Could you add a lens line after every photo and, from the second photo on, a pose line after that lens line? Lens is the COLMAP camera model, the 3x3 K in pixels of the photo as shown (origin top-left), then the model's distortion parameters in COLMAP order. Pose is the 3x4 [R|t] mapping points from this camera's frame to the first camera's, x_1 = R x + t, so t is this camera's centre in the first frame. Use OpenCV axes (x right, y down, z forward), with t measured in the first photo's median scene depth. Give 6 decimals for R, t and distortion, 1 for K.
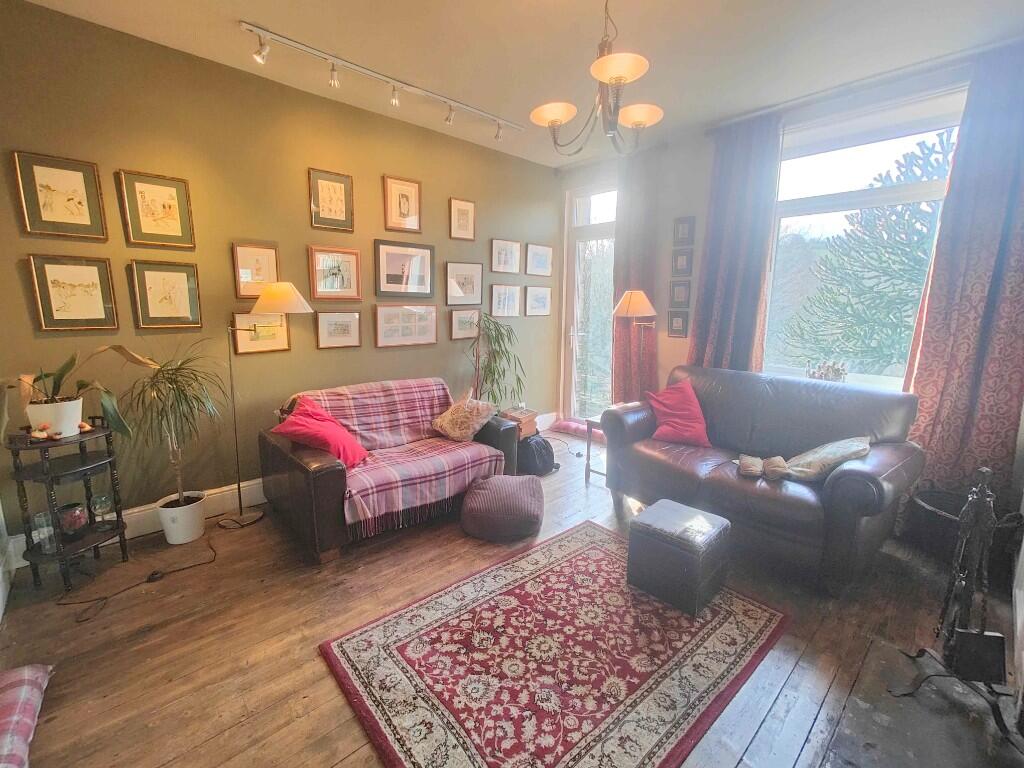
lens RADIAL K [[445.3, 0, 512.0], [0, 445.3, 384.0], [0, 0, 1]] dist [-0.010371, 0.000217]
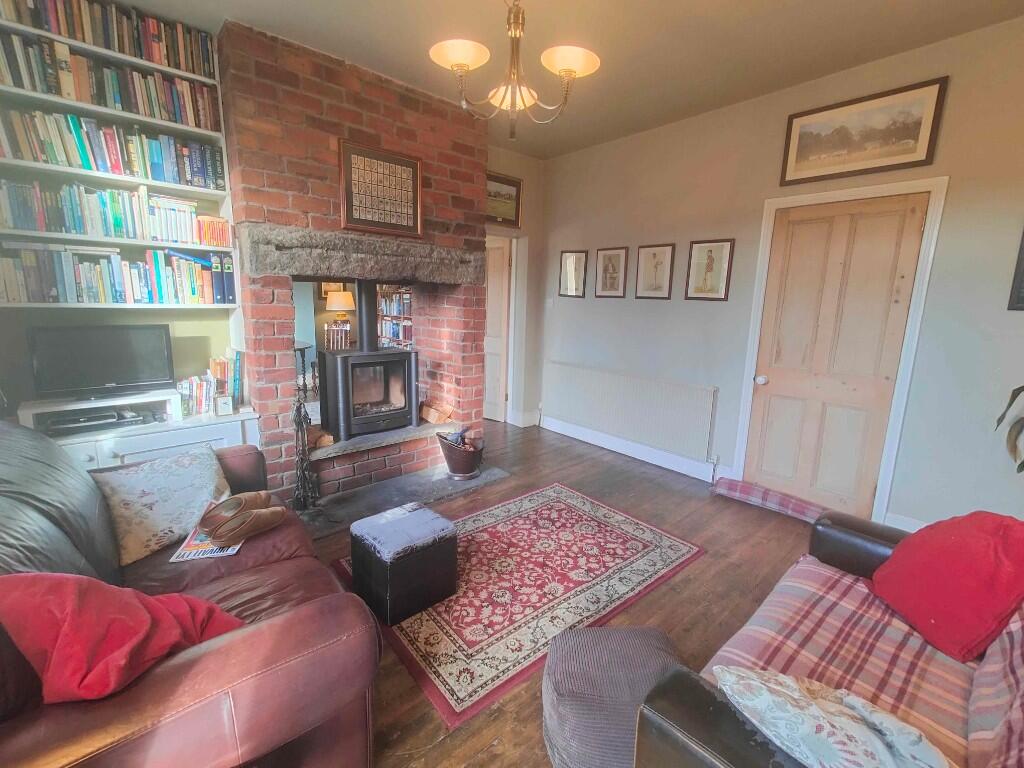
lens RADIAL K [[450.3, 0, 510.8], [0, 450.3, 379.5], [0, 0, 1]] dist [0.007516, 0.000472]
pose [[-0.999273, -0.034567, 0.016101, 0.176210], [-0.026797, 0.936951, 0.348432, -0.385662], [-0.027130, 0.347747, -0.937196, 2.130536]]
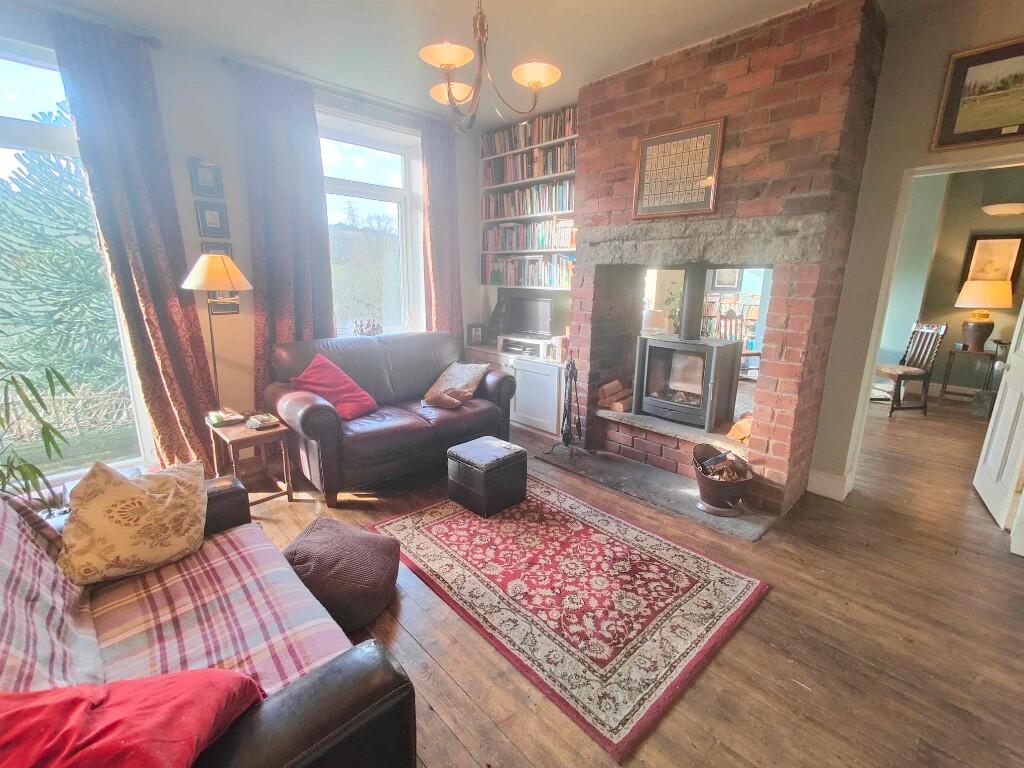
lens RADIAL K [[450.3, 0, 510.8], [0, 450.3, 379.5], [0, 0, 1]] dist [0.007516, 0.000472]
pose [[-0.020713, -0.230470, 0.972859, -0.993730], [0.160546, 0.959673, 0.230765, -0.205178], [-0.986811, 0.160969, 0.017124, 1.049520]]
